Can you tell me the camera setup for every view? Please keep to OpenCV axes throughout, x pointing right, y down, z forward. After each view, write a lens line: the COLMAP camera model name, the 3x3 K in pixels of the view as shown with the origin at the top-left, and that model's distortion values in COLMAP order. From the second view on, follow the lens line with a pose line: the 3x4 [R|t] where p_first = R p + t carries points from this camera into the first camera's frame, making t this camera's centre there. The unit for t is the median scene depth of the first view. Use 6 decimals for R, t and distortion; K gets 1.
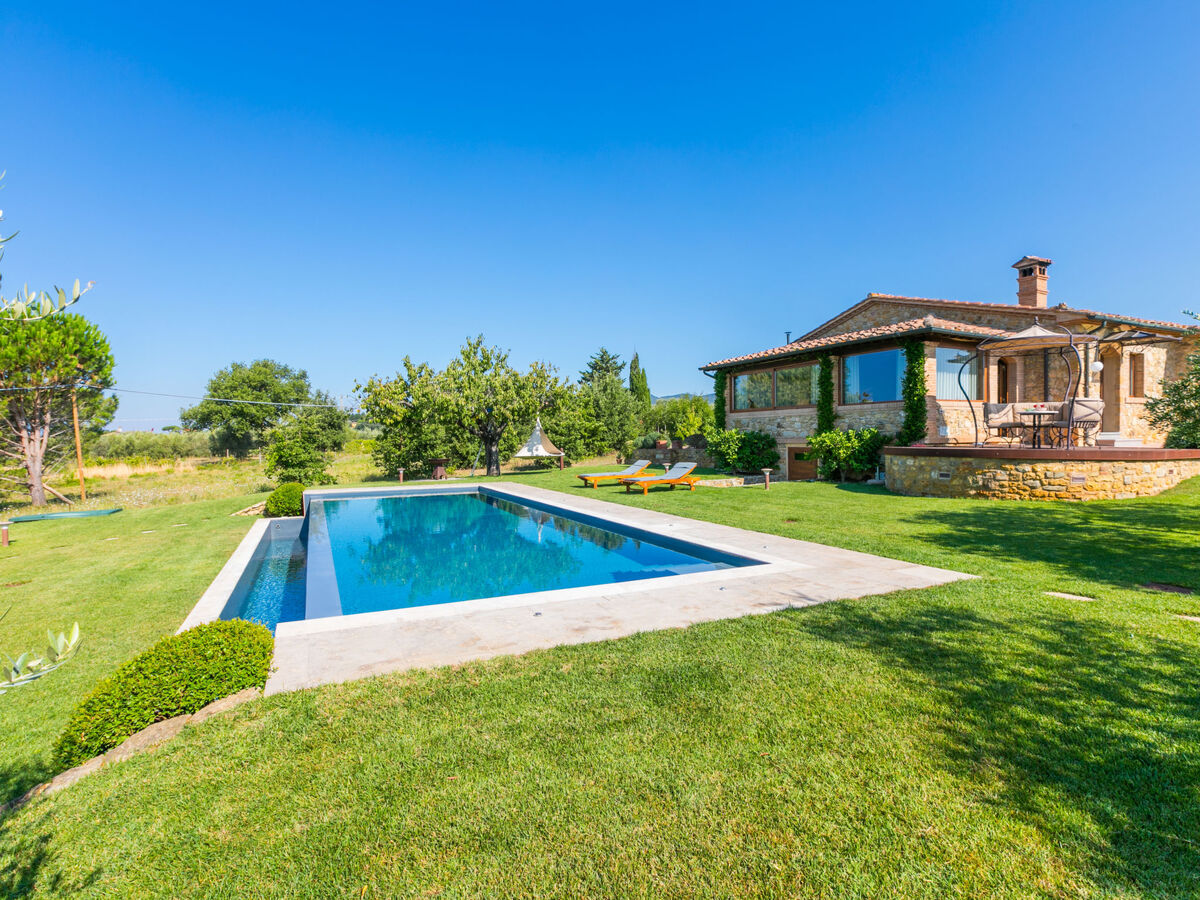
lens RADIAL K [[589.3, 0, 600.0], [0, 589.3, 450.0], [0, 0, 1]] dist [0.002149, 0.000361]
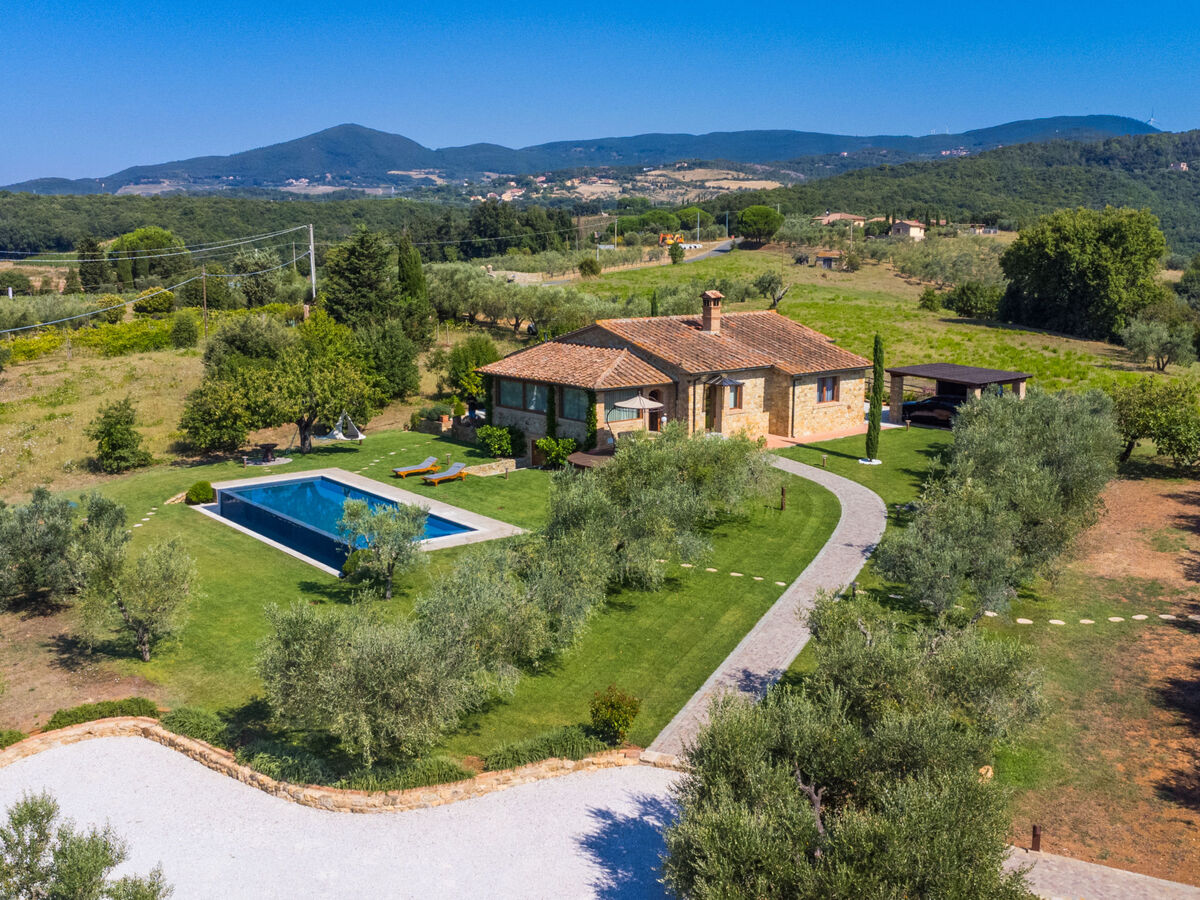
lens RADIAL K [[1184.2, 0, 600.0], [0, 1184.2, 450.0], [0, 0, 1]] dist [0.029069, 0.022854]
pose [[0.972055, -0.027738, 0.233107, -0.219197], [-0.010953, 0.986554, 0.163070, -0.499861], [-0.234496, -0.161066, 0.958681, -2.025925]]
